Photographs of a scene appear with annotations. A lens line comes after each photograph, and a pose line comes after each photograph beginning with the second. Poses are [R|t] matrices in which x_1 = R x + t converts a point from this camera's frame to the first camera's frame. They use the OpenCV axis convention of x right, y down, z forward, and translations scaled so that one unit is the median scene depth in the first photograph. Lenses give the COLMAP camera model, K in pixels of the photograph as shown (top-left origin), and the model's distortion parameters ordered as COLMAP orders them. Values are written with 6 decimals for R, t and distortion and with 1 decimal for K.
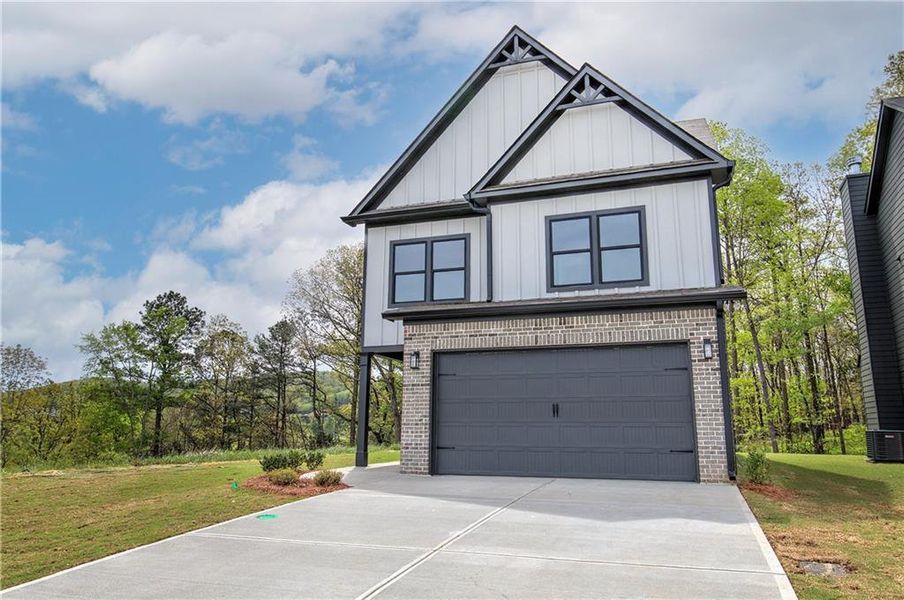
lens RADIAL K [[626.5, 0, 467.9], [0, 626.5, 293.5], [0, 0, 1]] dist [0.028252, -0.000670]
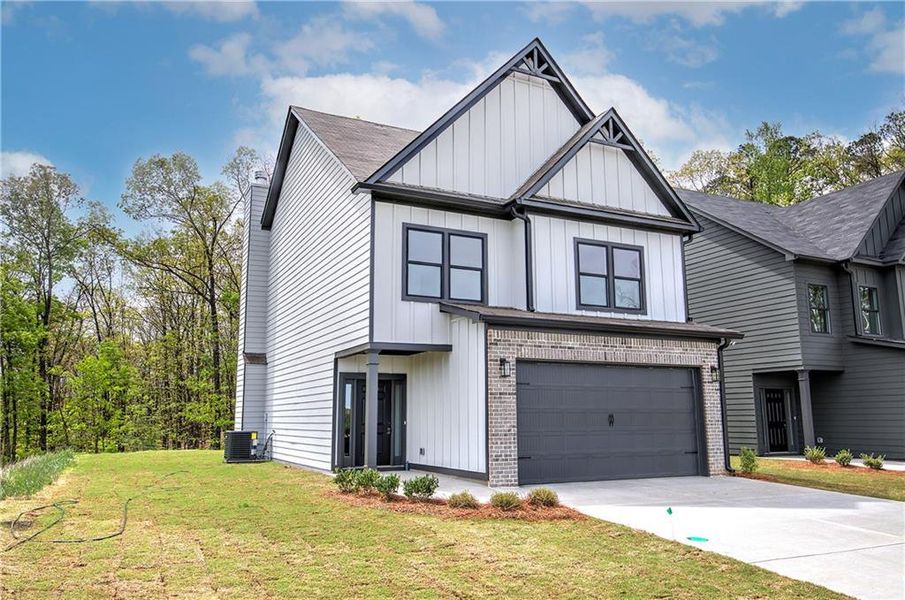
lens RADIAL K [[669.2, 0, 447.2], [0, 669.2, 299.7], [0, 0, 1]] dist [0.017600, -0.012826]
pose [[0.713535, 0.115349, 0.691059, -0.844034], [-0.145877, 0.989197, -0.014491, 0.031428], [-0.685265, -0.090470, 0.722653, 0.331136]]
